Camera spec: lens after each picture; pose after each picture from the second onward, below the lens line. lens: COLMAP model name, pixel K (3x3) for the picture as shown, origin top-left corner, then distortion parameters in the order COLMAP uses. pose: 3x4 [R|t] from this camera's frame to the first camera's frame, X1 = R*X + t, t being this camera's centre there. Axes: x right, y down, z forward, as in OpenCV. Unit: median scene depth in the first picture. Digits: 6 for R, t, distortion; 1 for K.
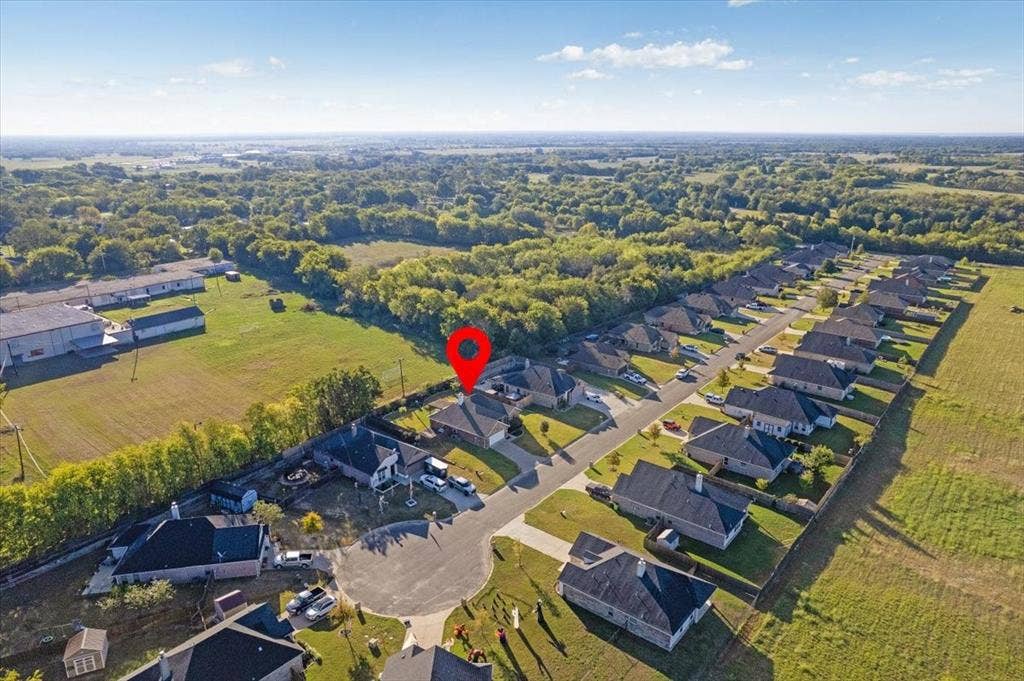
lens RADIAL K [[670.0, 0, 518.8], [0, 670.0, 343.0], [0, 0, 1]] dist [-0.051375, 0.038639]
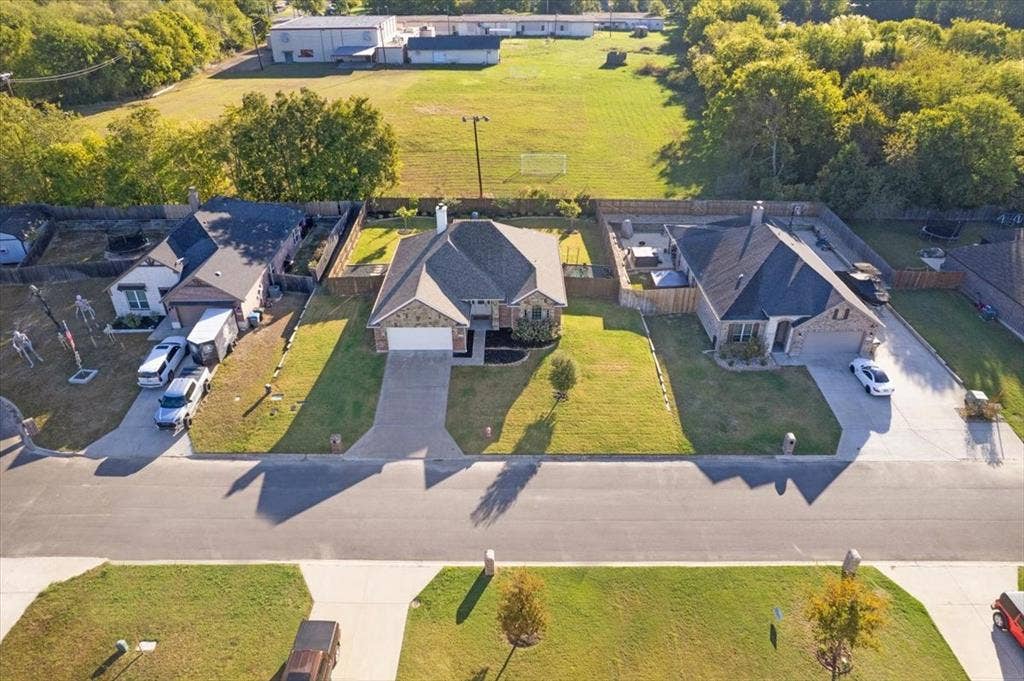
lens RADIAL K [[670.0, 0, 510.0], [0, 670.0, 341.0], [0, 0, 1]] dist [-0.051375, 0.038639]
pose [[0.613382, 0.408892, -0.675700, 0.208341], [-0.241992, 0.911699, 0.332031, 0.006269], [0.751800, -0.040148, 0.658168, 0.666511]]
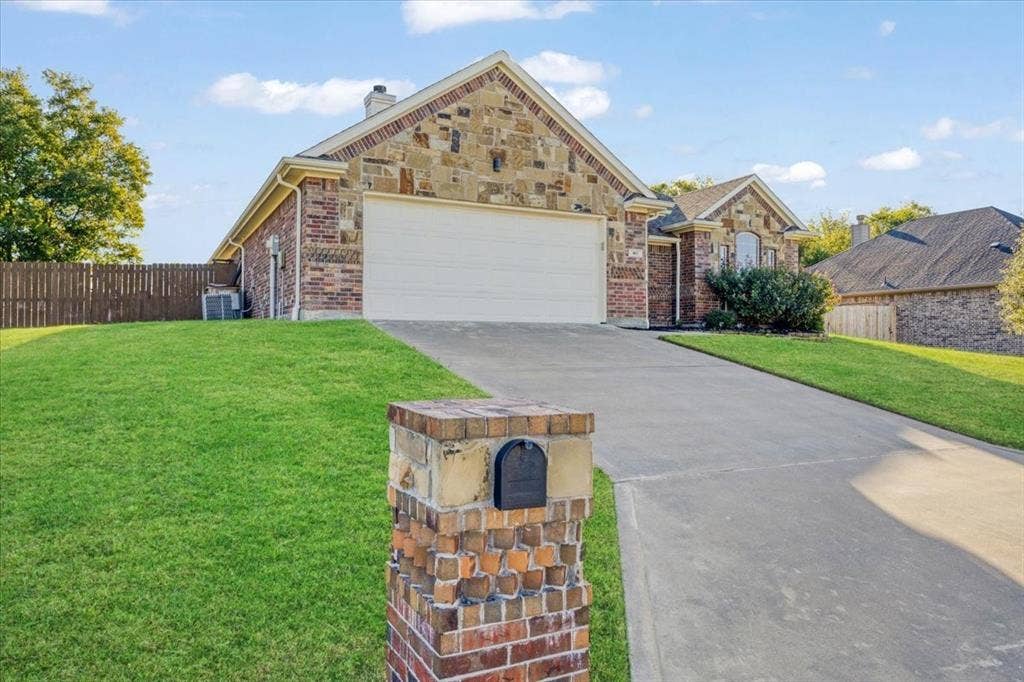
lens RADIAL K [[723.7, 0, 516.3], [0, 723.7, 339.0], [0, 0, 1]] dist [-0.030840, 0.002176]
pose [[0.908080, 0.003379, -0.418784, 0.008555], [-0.132747, 0.950727, -0.280172, 0.149023], [0.397202, 0.310011, 0.863784, 0.773405]]
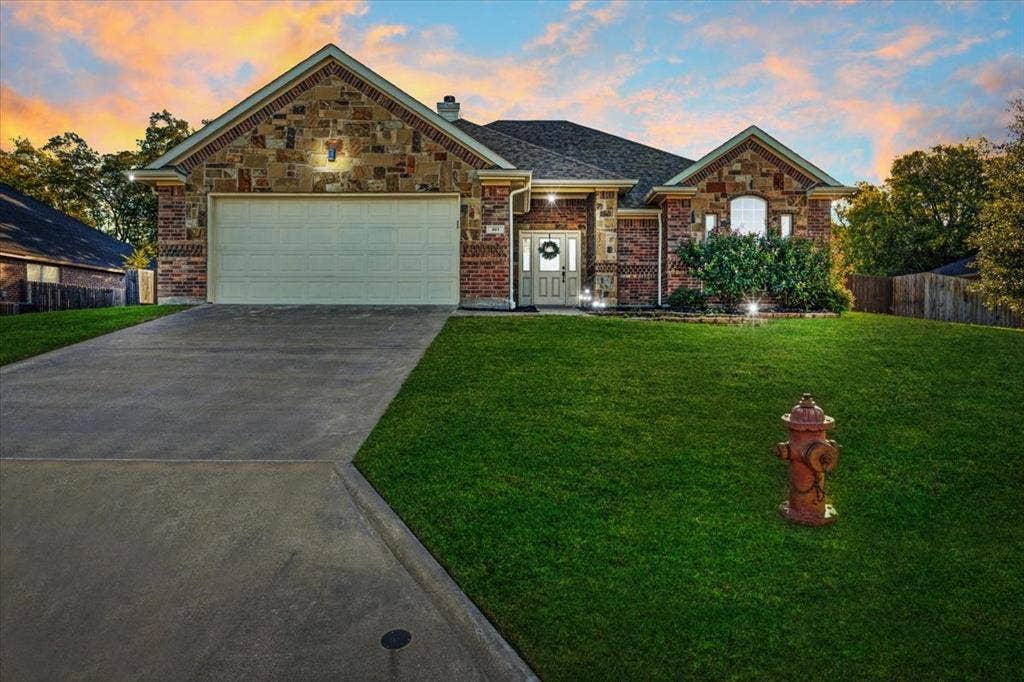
lens RADIAL K [[670.0, 0, 512.7], [0, 670.0, 341.5], [0, 0, 1]] dist [-0.051375, 0.038639]
pose [[0.608379, 0.017513, -0.793453, 0.047729], [-0.246053, 0.954658, -0.167589, 0.137073], [0.754541, 0.297189, 0.585103, 0.812752]]
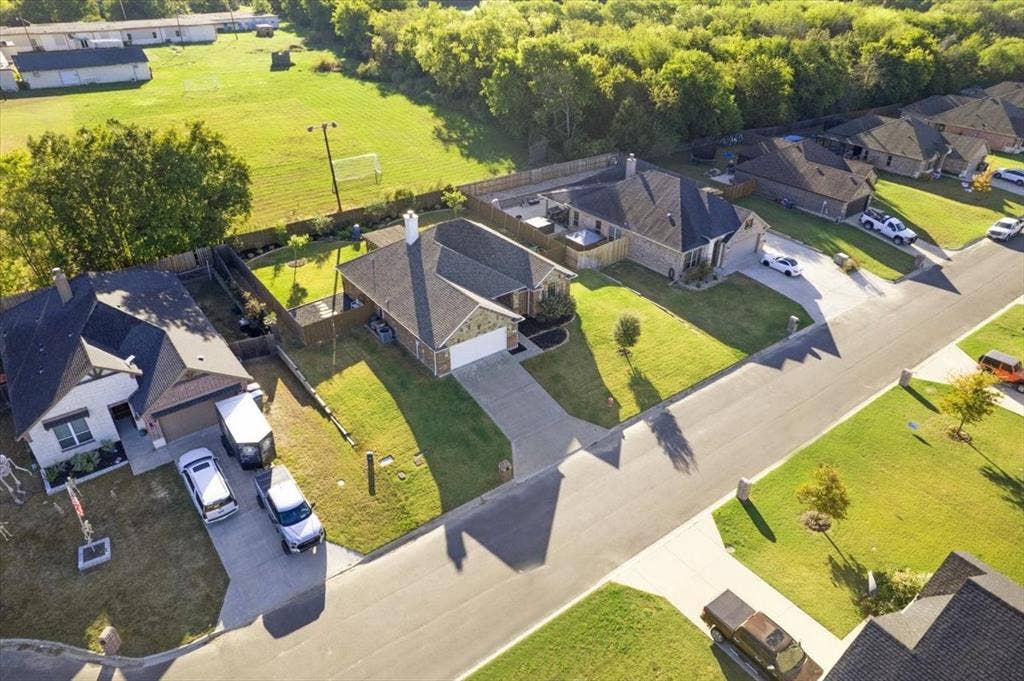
lens RADIAL K [[670.0, 0, 519.8], [0, 670.0, 344.8], [0, 0, 1]] dist [-0.051375, 0.038639]
pose [[0.965892, 0.139561, -0.218117, 0.053889], [-0.083502, 0.965205, 0.247805, 0.042751], [0.245112, -0.221139, 0.943937, 0.566314]]
